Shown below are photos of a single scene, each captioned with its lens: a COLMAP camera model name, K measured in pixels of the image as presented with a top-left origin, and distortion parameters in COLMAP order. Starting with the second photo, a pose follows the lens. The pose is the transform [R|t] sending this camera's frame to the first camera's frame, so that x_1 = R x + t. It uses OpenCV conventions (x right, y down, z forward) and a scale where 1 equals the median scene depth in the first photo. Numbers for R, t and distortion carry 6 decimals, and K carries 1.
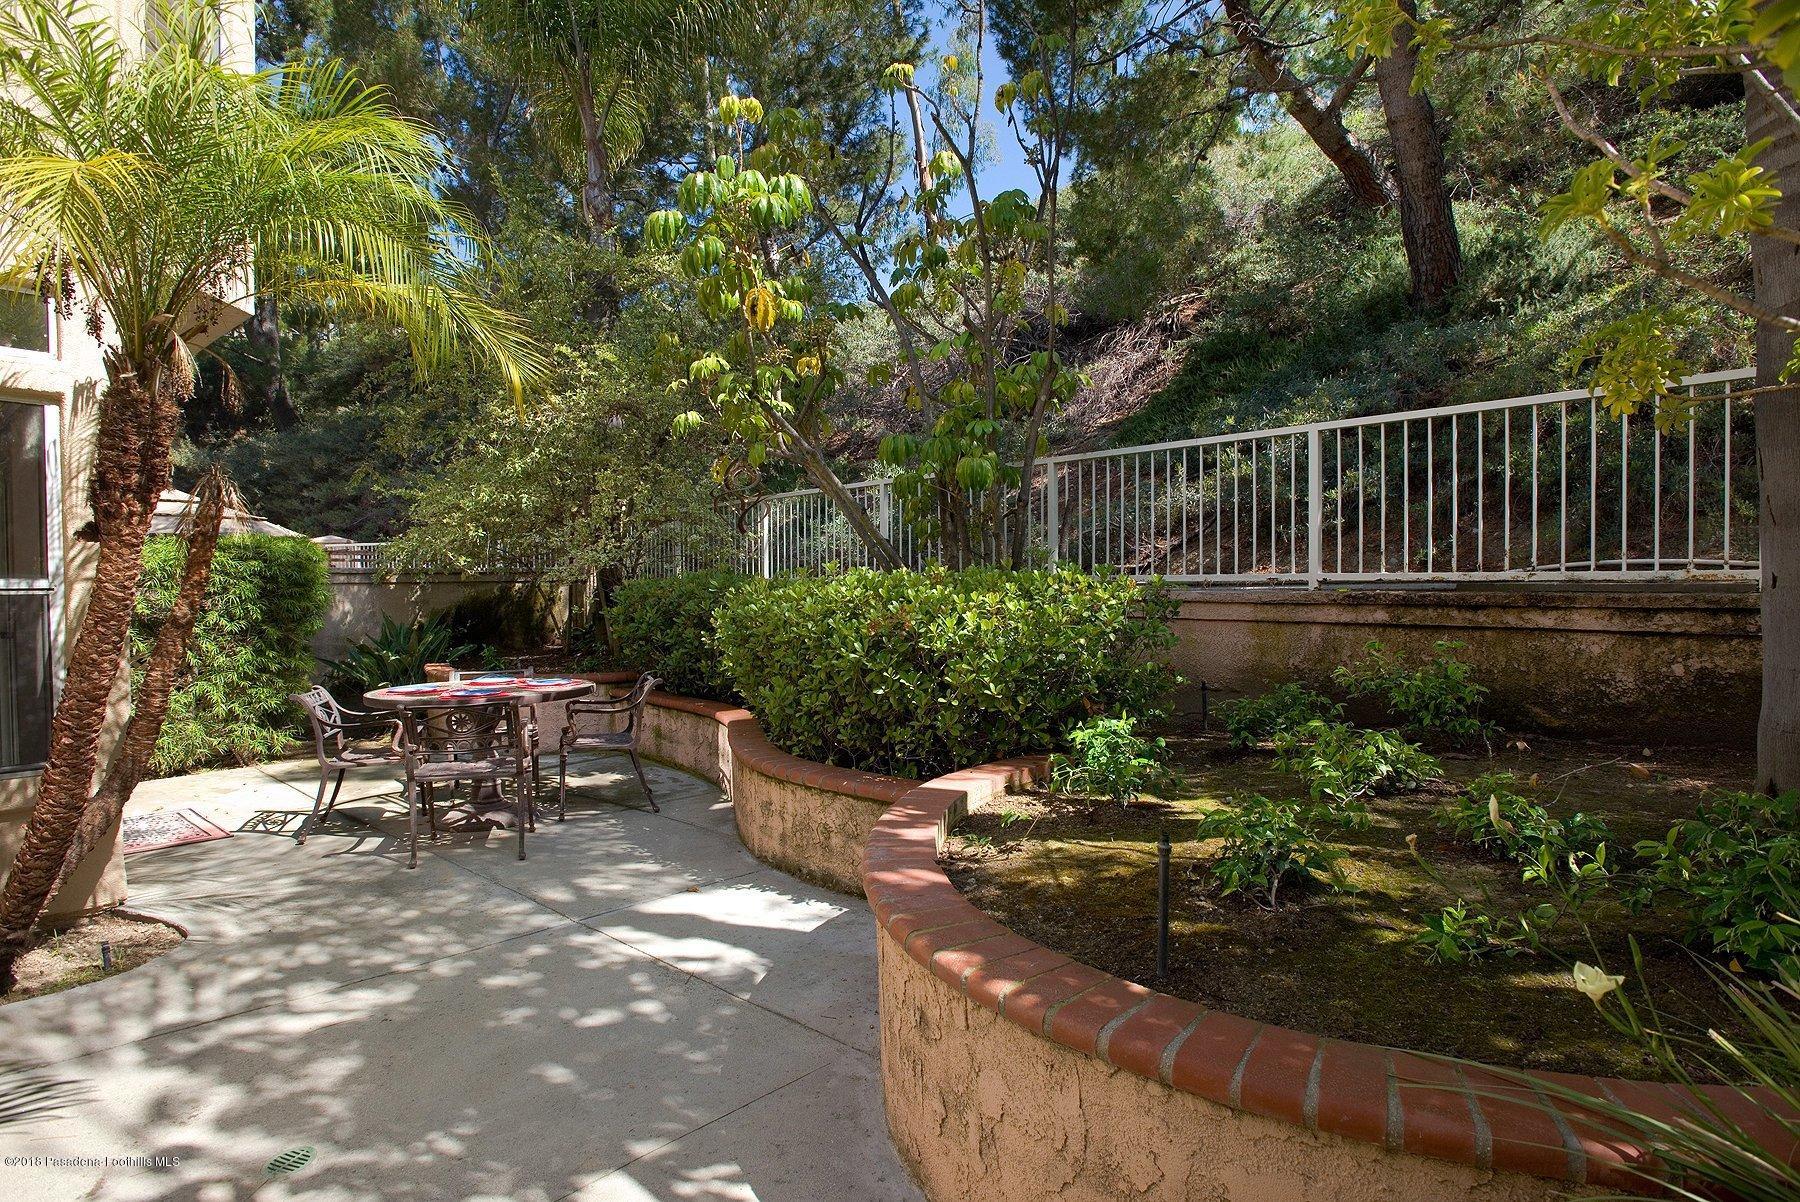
lens RADIAL K [[926.6, 0, 905.0], [0, 926.6, 549.3], [0, 0, 1]] dist [-0.037345, 0.000906]
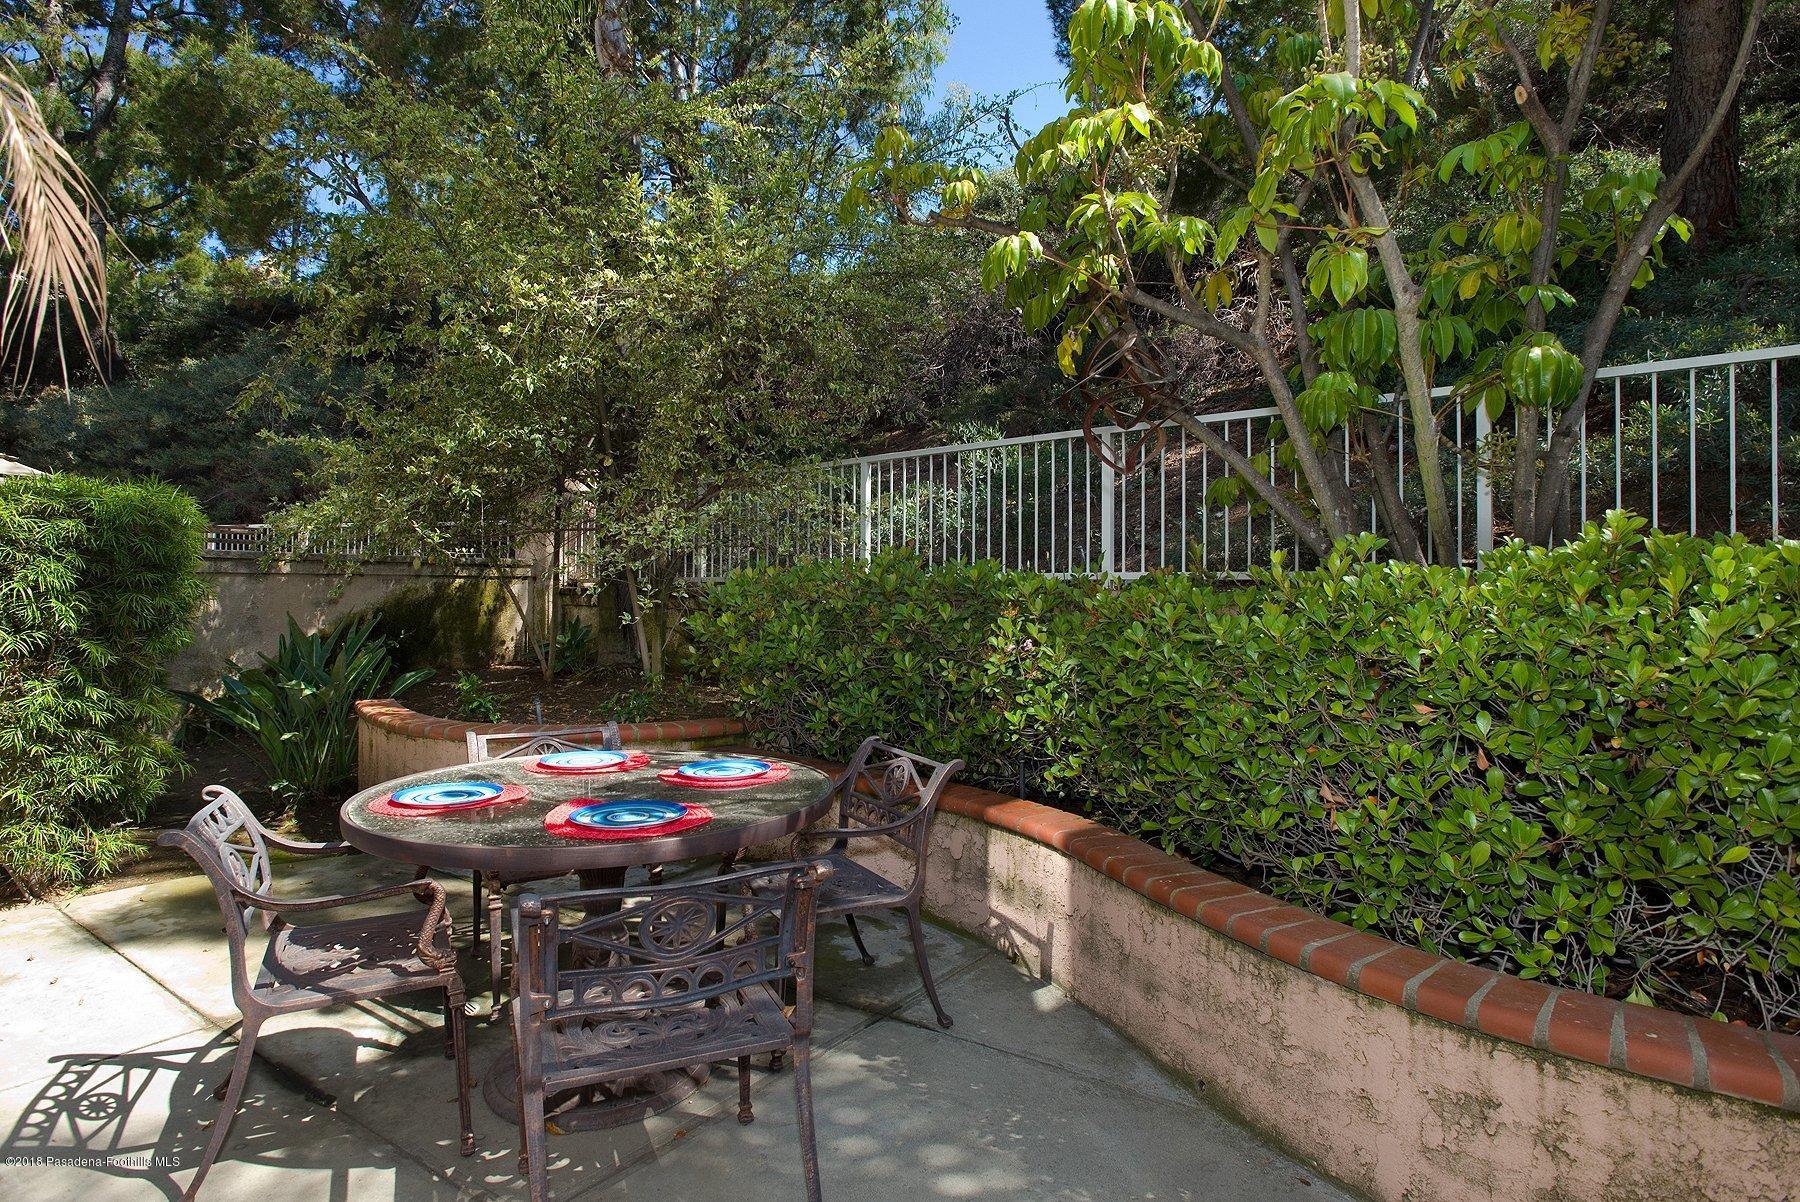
lens RADIAL K [[926.8, 0, 899.4], [0, 926.8, 531.3], [0, 0, 1]] dist [-0.031434, 0.000532]
pose [[0.991857, 0.022148, 0.125414, -0.288933], [-0.018717, 0.999419, -0.028467, 0.024974], [-0.125972, 0.025888, 0.991696, 0.401015]]
